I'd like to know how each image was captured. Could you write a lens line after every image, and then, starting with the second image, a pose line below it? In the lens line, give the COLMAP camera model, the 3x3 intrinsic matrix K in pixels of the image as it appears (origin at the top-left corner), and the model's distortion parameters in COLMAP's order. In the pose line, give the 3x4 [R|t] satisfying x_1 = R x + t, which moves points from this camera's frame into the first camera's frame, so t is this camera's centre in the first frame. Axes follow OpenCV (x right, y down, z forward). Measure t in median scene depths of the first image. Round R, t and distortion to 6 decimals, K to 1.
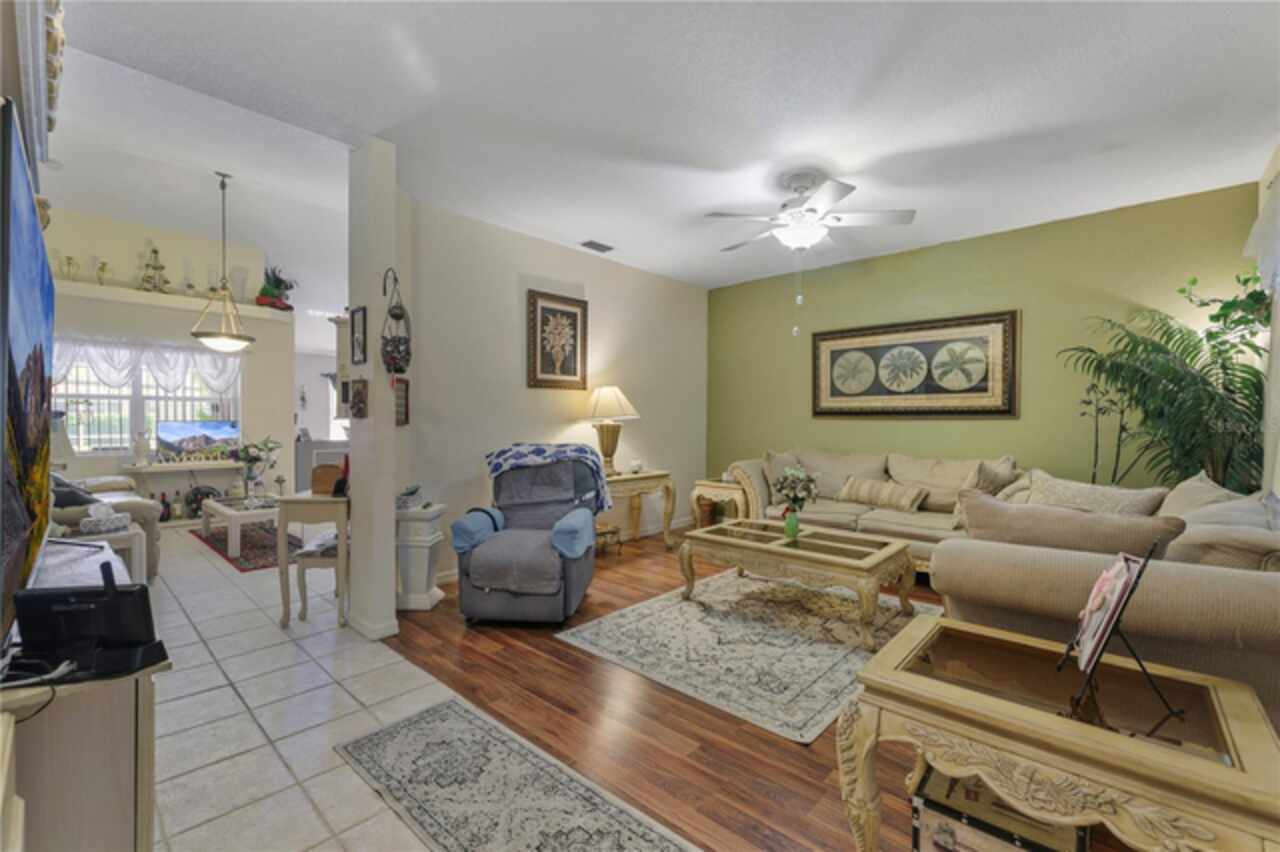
lens RADIAL K [[534.0, 0, 639.3], [0, 534.0, 428.6], [0, 0, 1]] dist [0.002749, 0.000561]
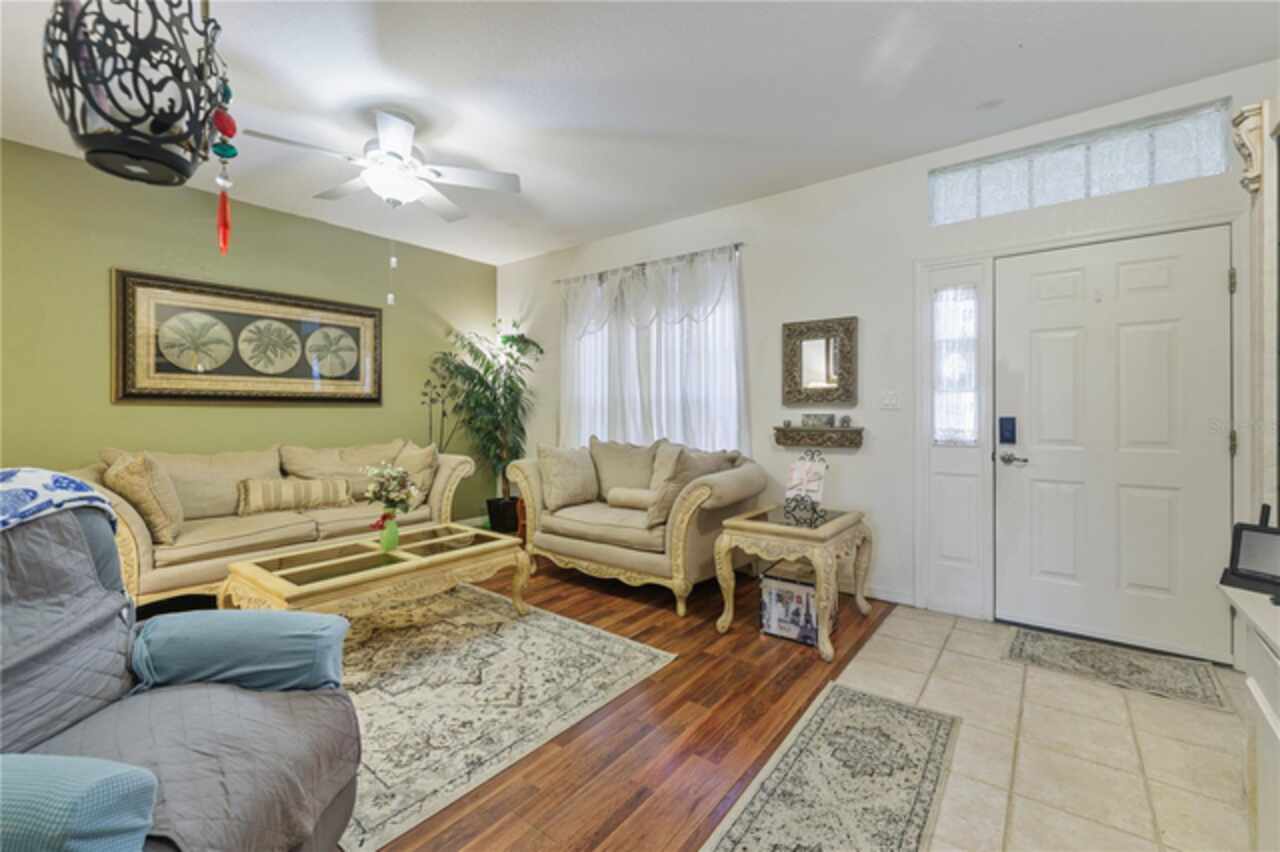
lens RADIAL K [[534.0, 0, 640.4], [0, 534.0, 418.9], [0, 0, 1]] dist [0.002749, 0.000561]
pose [[-0.074564, -0.018802, 0.997039, -0.582409], [0.013806, 0.999707, 0.019885, -0.009395], [-0.997121, 0.015248, -0.074282, 0.706250]]
